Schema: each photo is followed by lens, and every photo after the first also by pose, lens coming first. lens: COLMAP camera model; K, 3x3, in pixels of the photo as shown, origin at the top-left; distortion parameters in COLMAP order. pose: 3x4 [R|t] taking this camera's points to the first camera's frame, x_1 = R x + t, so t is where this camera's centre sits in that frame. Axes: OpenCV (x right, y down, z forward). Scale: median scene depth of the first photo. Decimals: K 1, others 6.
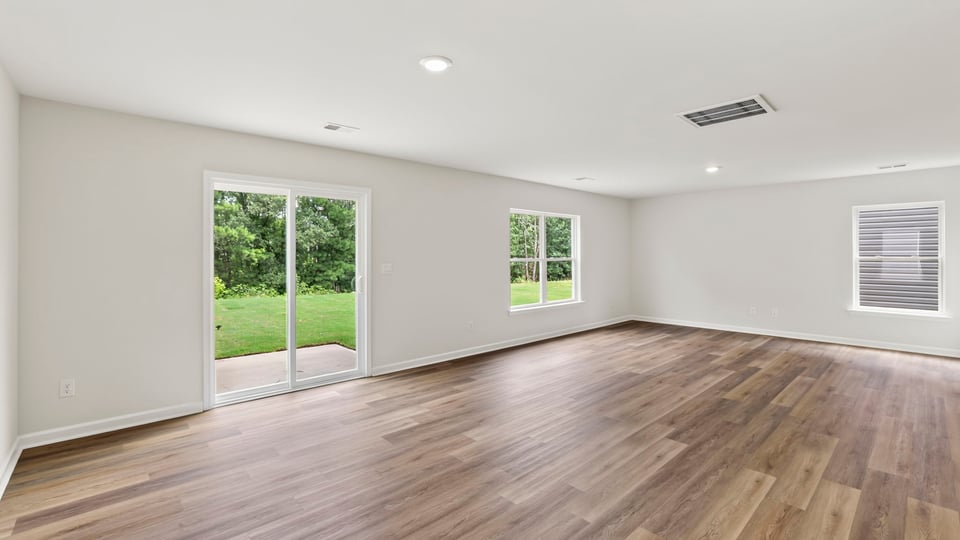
lens RADIAL K [[414.8, 0, 466.0], [0, 414.8, 259.0], [0, 0, 1]] dist [-0.020875, 0.002039]
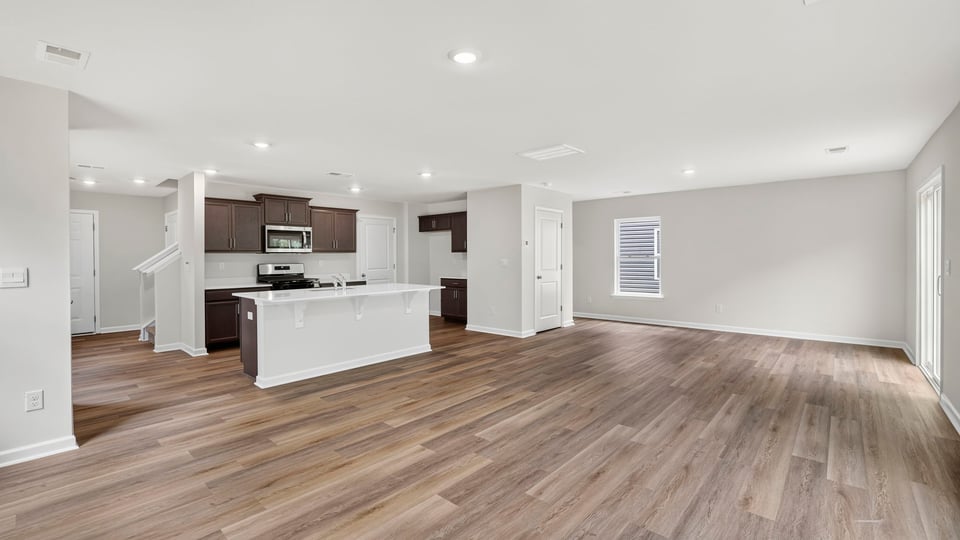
lens RADIAL K [[423.2, 0, 470.3], [0, 423.2, 257.4], [0, 0, 1]] dist [-0.040614, 0.011925]
pose [[-0.993522, 0.010614, -0.113142, 1.064212], [0.008831, 0.999829, 0.016255, -0.018112], [0.113295, 0.015151, -0.993446, 2.381973]]
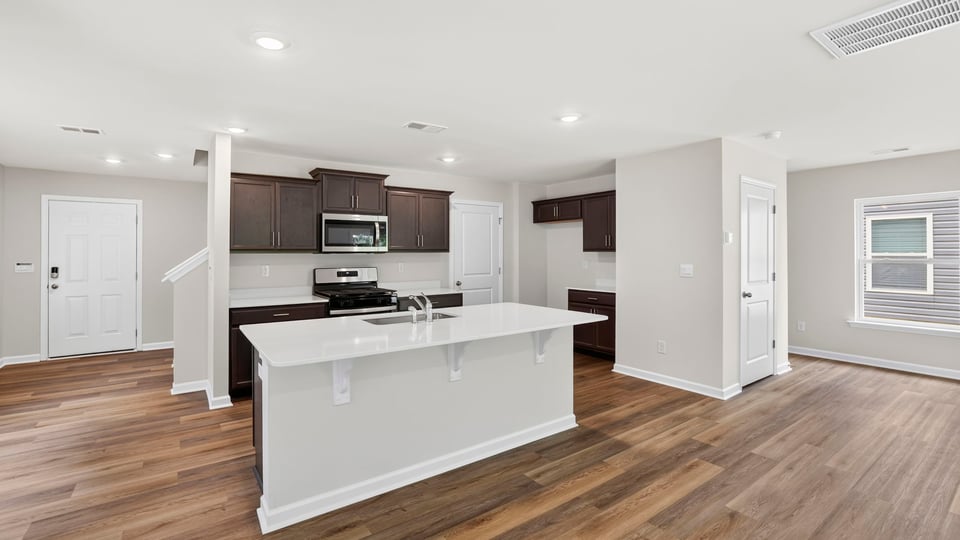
lens RADIAL K [[423.2, 0, 463.4], [0, 423.2, 250.5], [0, 0, 1]] dist [-0.040614, 0.011925]
pose [[-0.993413, 0.007791, 0.114324, 1.182074], [0.008534, 0.999945, 0.006016, -0.027382], [-0.114271, 0.006952, -0.993425, 1.631651]]
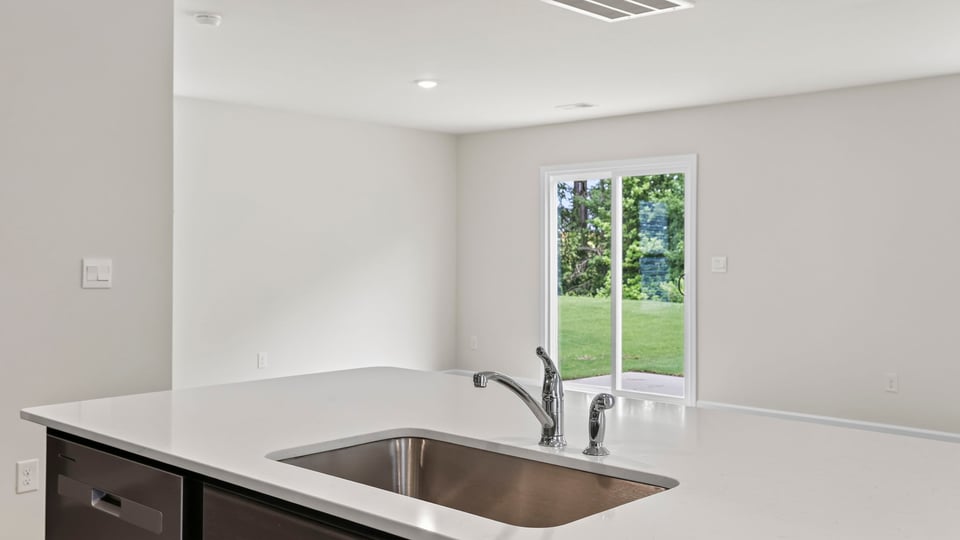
lens RADIAL K [[926.2, 0, 482.7], [0, 926.2, 262.8], [0, 0, 1]] dist [0.049084, 0.000000]
pose [[0.107725, 0.015133, -0.994066, 1.904700], [-0.015769, 0.999784, 0.013511, 0.008642], [0.994056, 0.014220, 0.107941, 0.680723]]
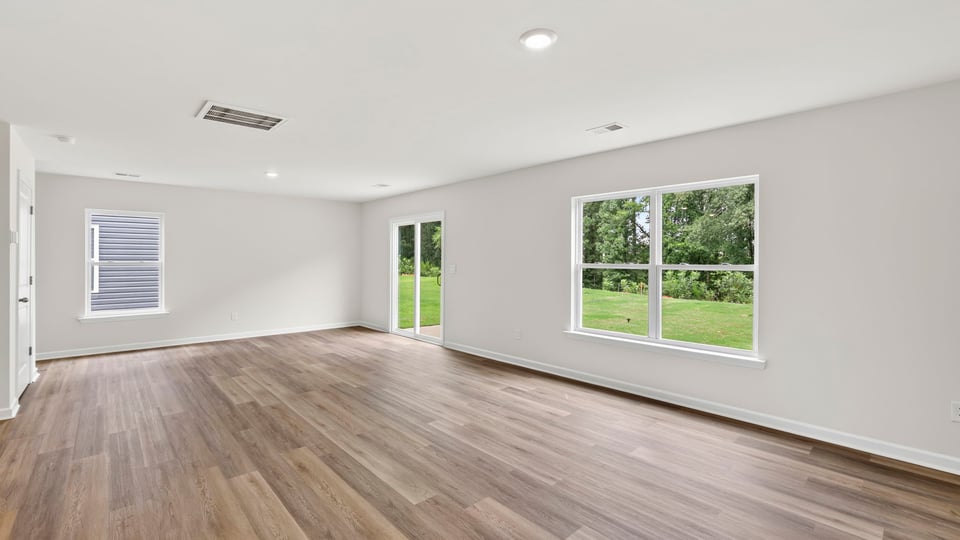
lens RADIAL K [[414.8, 0, 475.7], [0, 414.8, 265.9], [0, 0, 1]] dist [-0.020875, 0.002039]
pose [[0.016390, 0.018069, -0.999702, 1.631736], [-0.015514, 0.999721, 0.017815, -0.014485], [0.999745, 0.015217, 0.016665, 1.535292]]
